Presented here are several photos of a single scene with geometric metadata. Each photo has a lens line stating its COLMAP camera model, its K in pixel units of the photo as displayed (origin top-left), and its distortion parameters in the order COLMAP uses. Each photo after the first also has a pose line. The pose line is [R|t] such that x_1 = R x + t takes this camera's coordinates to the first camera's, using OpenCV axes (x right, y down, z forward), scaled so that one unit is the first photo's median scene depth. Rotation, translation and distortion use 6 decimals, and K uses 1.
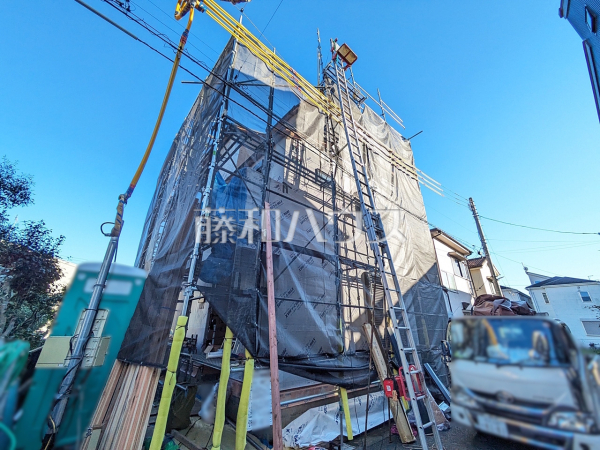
lens RADIAL K [[235.0, 0, 300.4], [0, 235.0, 229.1], [0, 0, 1]] dist [0.003347, -0.000118]
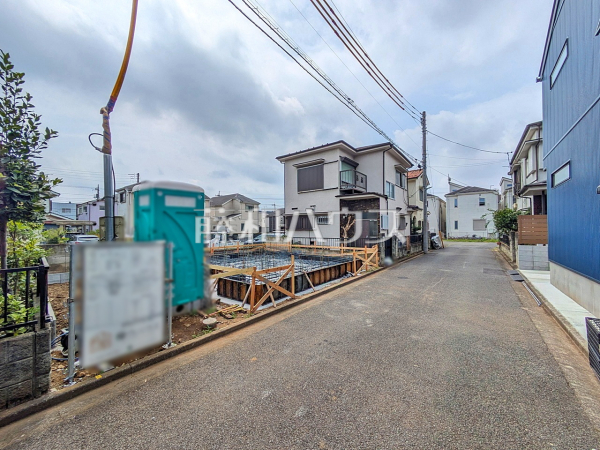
lens RADIAL K [[235.0, 0, 300.0], [0, 235.0, 226.4], [0, 0, 1]] dist [0.003347, -0.000118]
pose [[0.980079, -0.016250, 0.197941, -0.055117], [-0.059919, 0.926014, 0.372702, -0.025732], [-0.189353, -0.377138, 0.906594, -0.058848]]
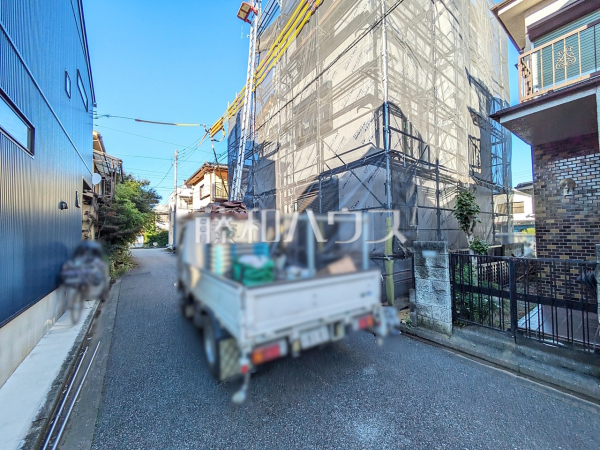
lens RADIAL K [[235.0, 0, 296.8], [0, 235.0, 226.6], [0, 0, 1]] dist [0.003347, -0.000118]
pose [[-0.100835, -0.047599, -0.993764, 0.724345], [0.404400, 0.910656, -0.084652, 0.231729], [0.909006, -0.410414, -0.072577, 0.512358]]
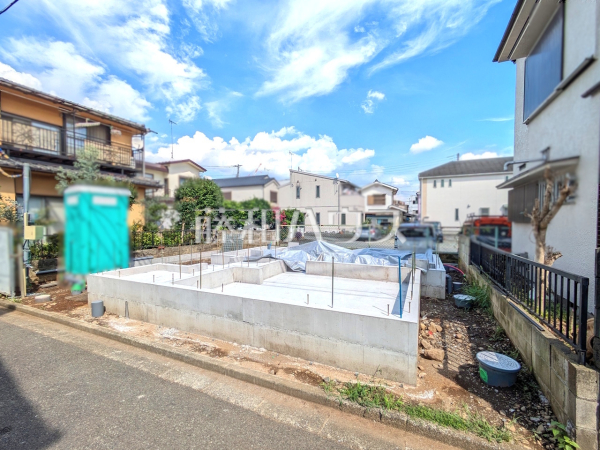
lens RADIAL K [[264.4, 0, 295.8], [0, 264.4, 225.7], [0, 0, 1]] dist [0.001267, -0.000206]
pose [[0.409726, 0.002593, -0.912205, 0.452675], [0.363262, 0.916822, 0.165768, 0.192629], [0.836759, -0.399288, 0.374703, 0.439644]]
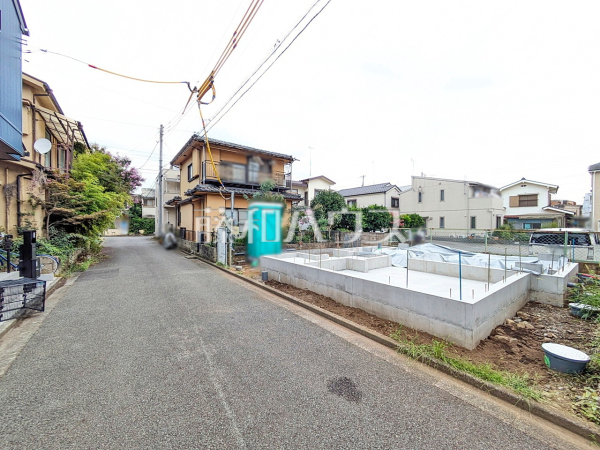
lens RADIAL K [[235.0, 0, 298.8], [0, 235.0, 226.9], [0, 0, 1]] dist [0.003347, -0.000118]
pose [[-0.067461, -0.003897, -0.997714, 0.544954], [0.387635, 0.921331, -0.029809, 0.200127], [0.919341, -0.388760, -0.060643, 0.451216]]
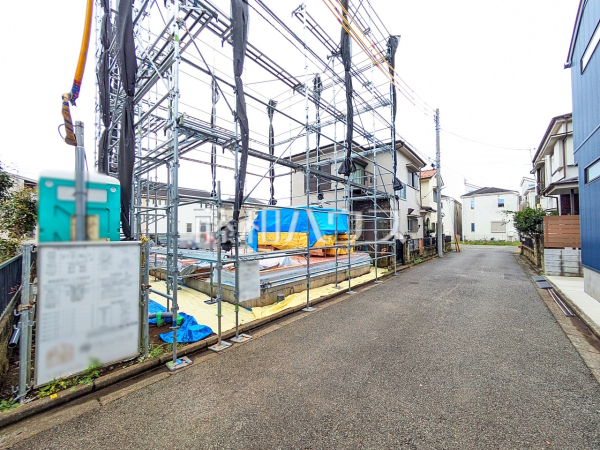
lens RADIAL K [[235.0, 0, 299.3], [0, 235.0, 226.7], [0, 0, 1]] dist [0.003347, -0.000118]
pose [[0.988651, -0.014509, 0.149526, -0.029109], [-0.041666, 0.929795, 0.365713, -0.011281], [-0.144335, -0.367793, 0.918638, -0.034155]]
